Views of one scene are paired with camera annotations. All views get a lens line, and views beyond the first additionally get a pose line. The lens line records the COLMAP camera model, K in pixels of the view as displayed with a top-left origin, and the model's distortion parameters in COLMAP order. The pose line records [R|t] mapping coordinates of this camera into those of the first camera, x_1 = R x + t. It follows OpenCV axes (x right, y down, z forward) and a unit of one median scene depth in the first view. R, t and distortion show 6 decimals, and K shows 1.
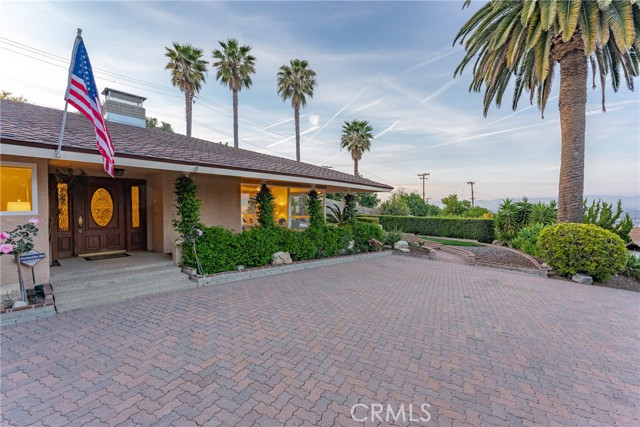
lens RADIAL K [[281.4, 0, 319.9], [0, 281.4, 219.6], [0, 0, 1]] dist [0.000119, -0.000123]
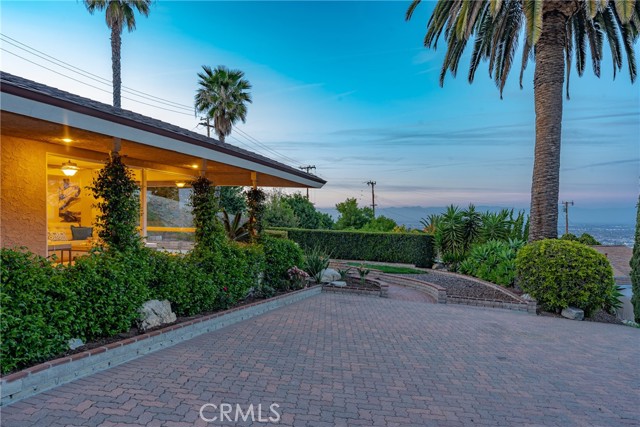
lens RADIAL K [[441.2, 0, 317.4], [0, 441.2, 231.7], [0, 0, 1]] dist [0.000785, 0.000624]
pose [[0.918011, 0.005409, 0.396518, -0.119972], [-0.002826, 0.999971, -0.007100, 0.000896], [-0.396545, 0.005397, 0.917999, 0.129192]]
